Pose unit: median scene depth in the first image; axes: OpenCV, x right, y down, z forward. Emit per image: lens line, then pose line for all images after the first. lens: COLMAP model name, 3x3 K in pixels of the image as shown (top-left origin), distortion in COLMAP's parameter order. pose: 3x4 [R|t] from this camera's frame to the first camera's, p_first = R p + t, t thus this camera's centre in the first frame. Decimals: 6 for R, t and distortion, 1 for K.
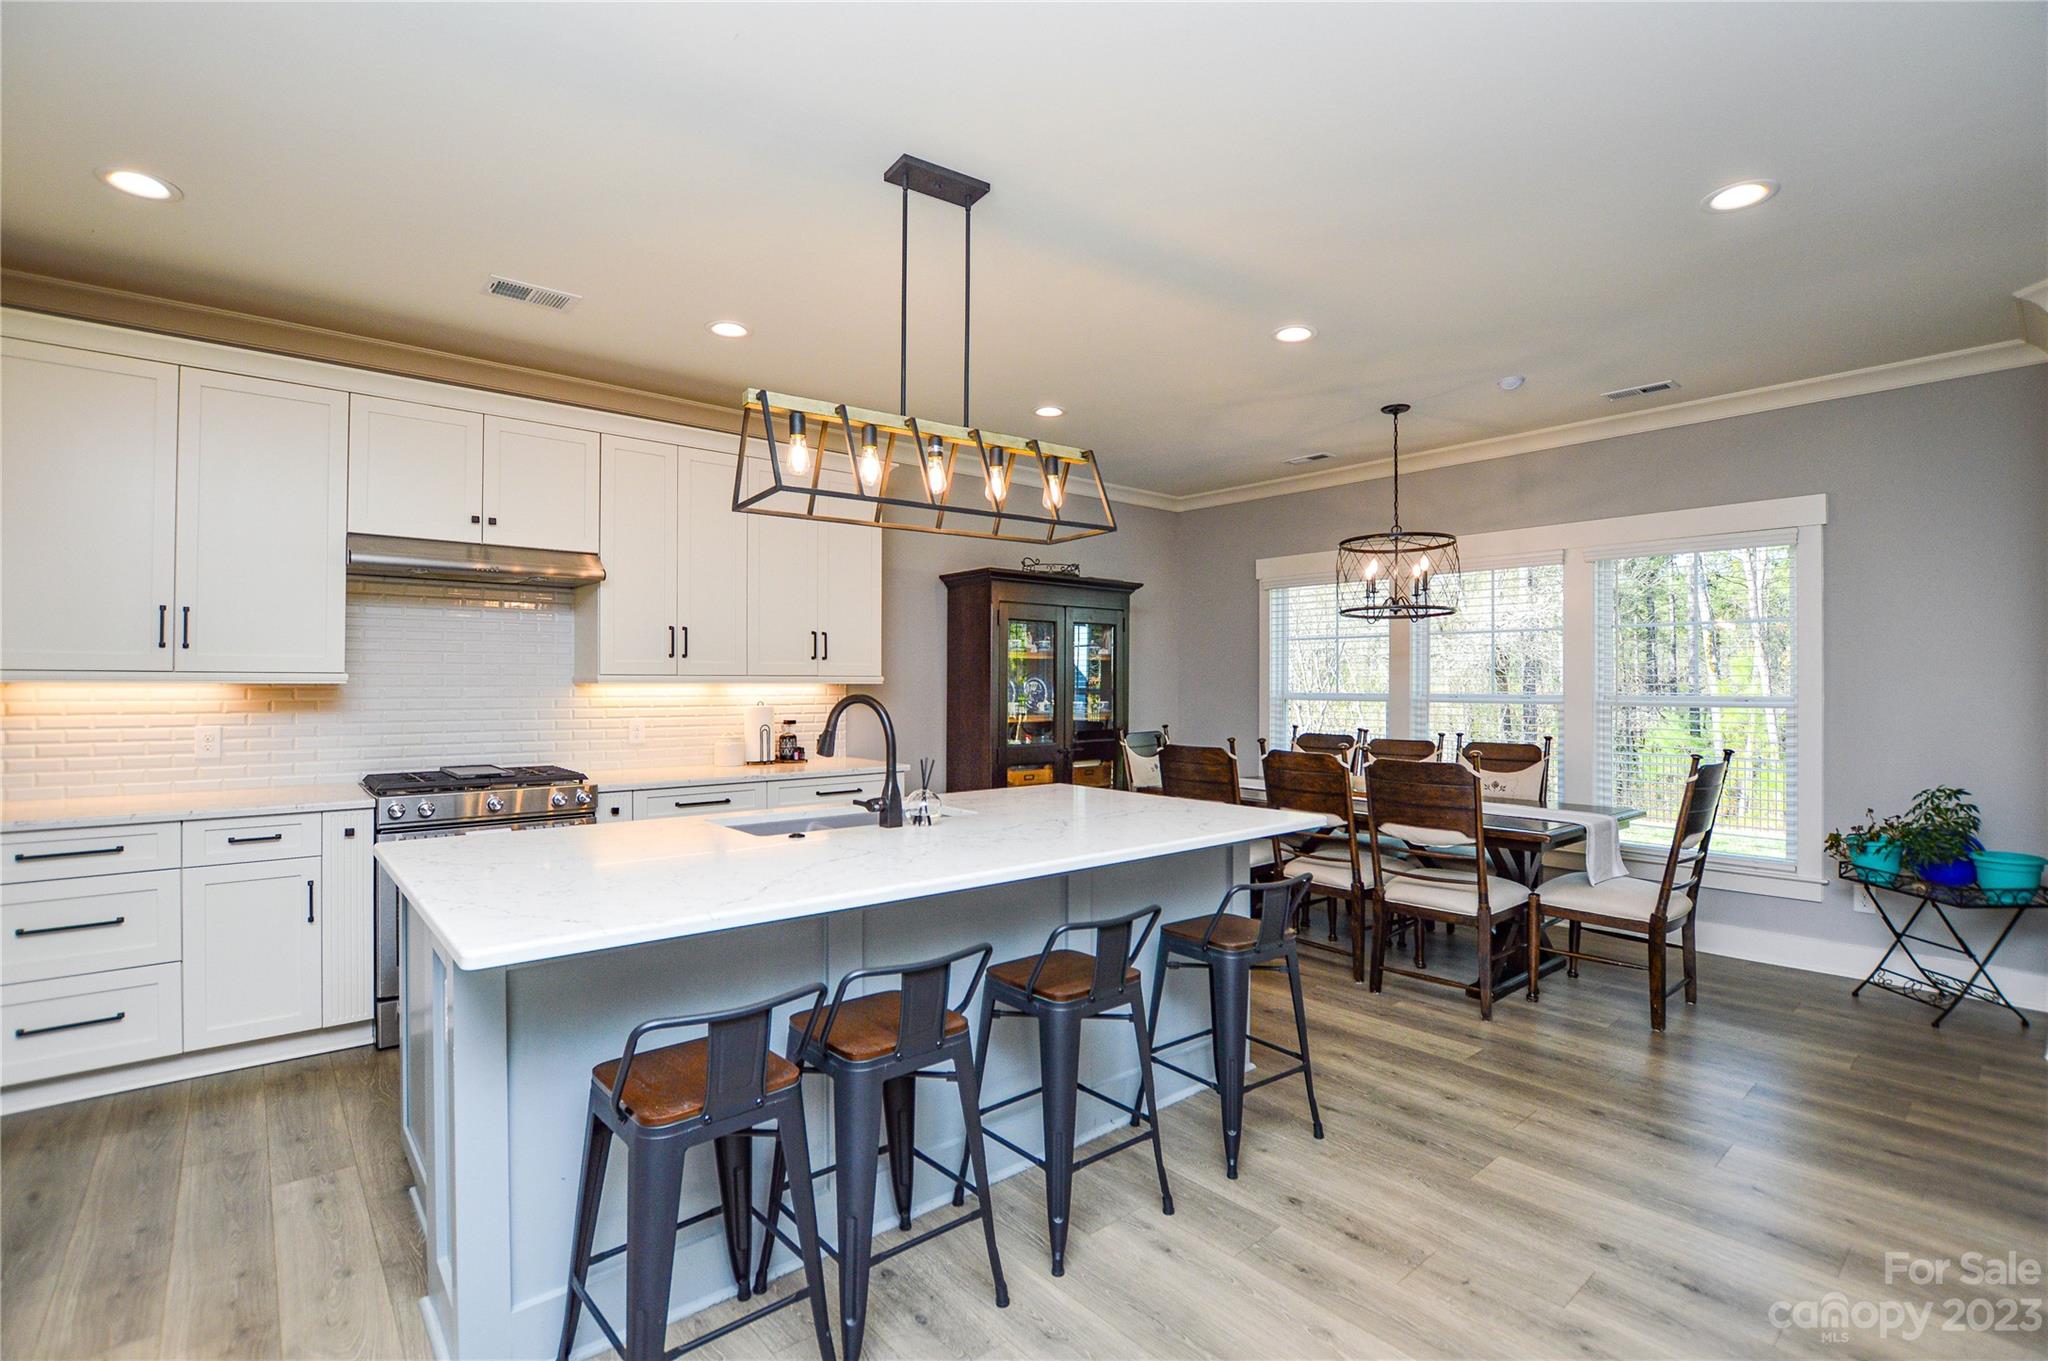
lens RADIAL K [[936.9, 0, 1042.2], [0, 936.9, 681.7], [0, 0, 1]] dist [-0.025957, 0.001385]
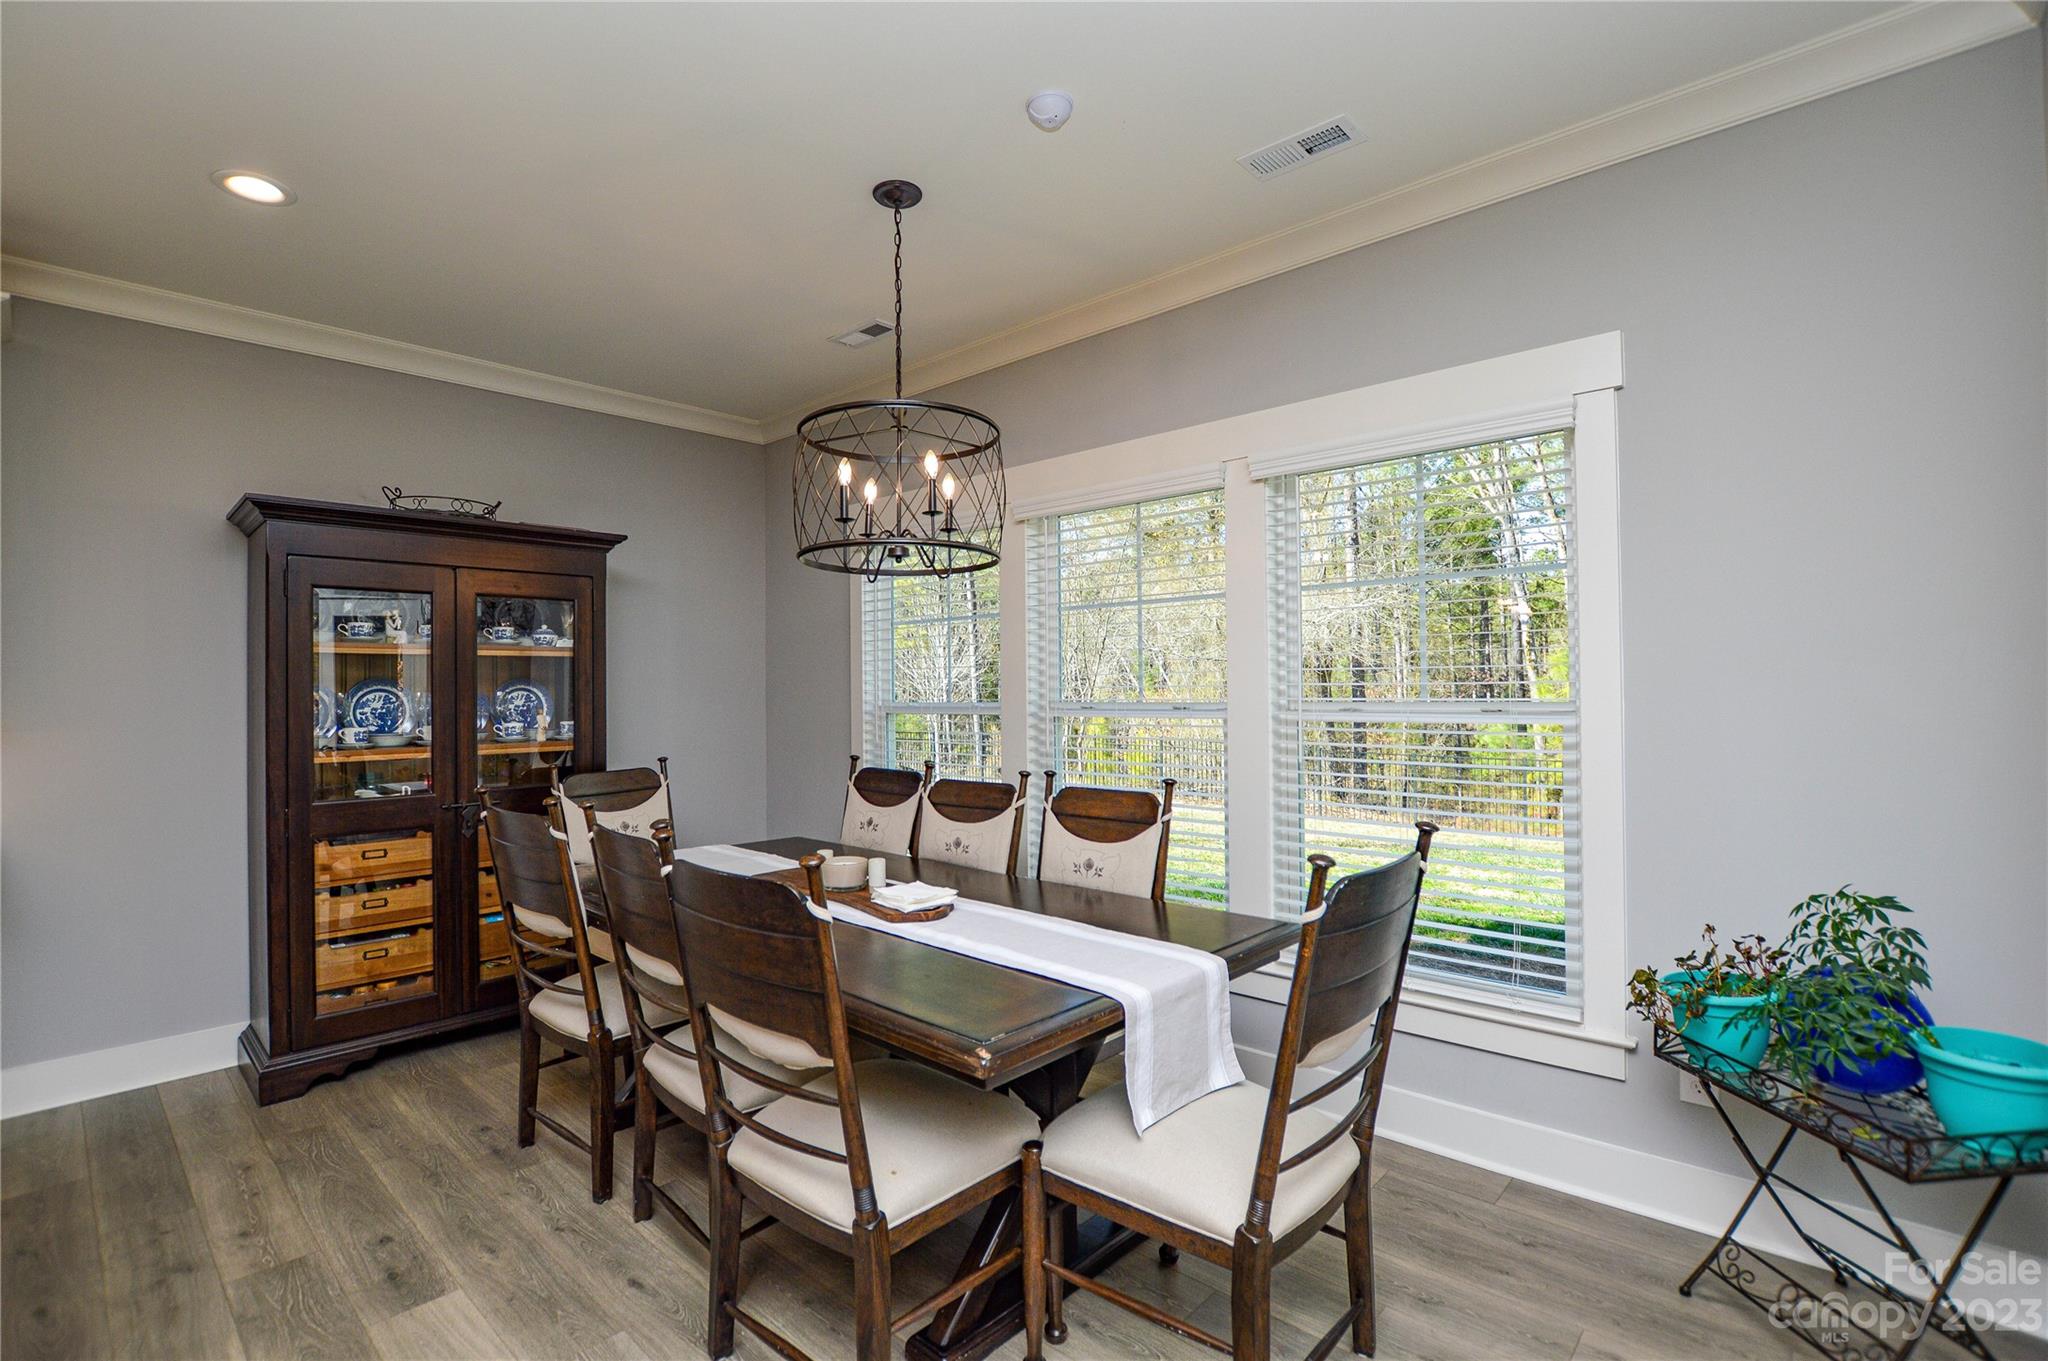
lens RADIAL K [[936.9, 0, 1011.5], [0, 936.9, 682.8], [0, 0, 1]] dist [-0.025957, 0.001385]
pose [[0.994313, -0.011718, 0.105849, 0.467034], [0.012366, 0.999909, -0.005468, 0.002423], [-0.105775, 0.006746, 0.994367, 0.533693]]
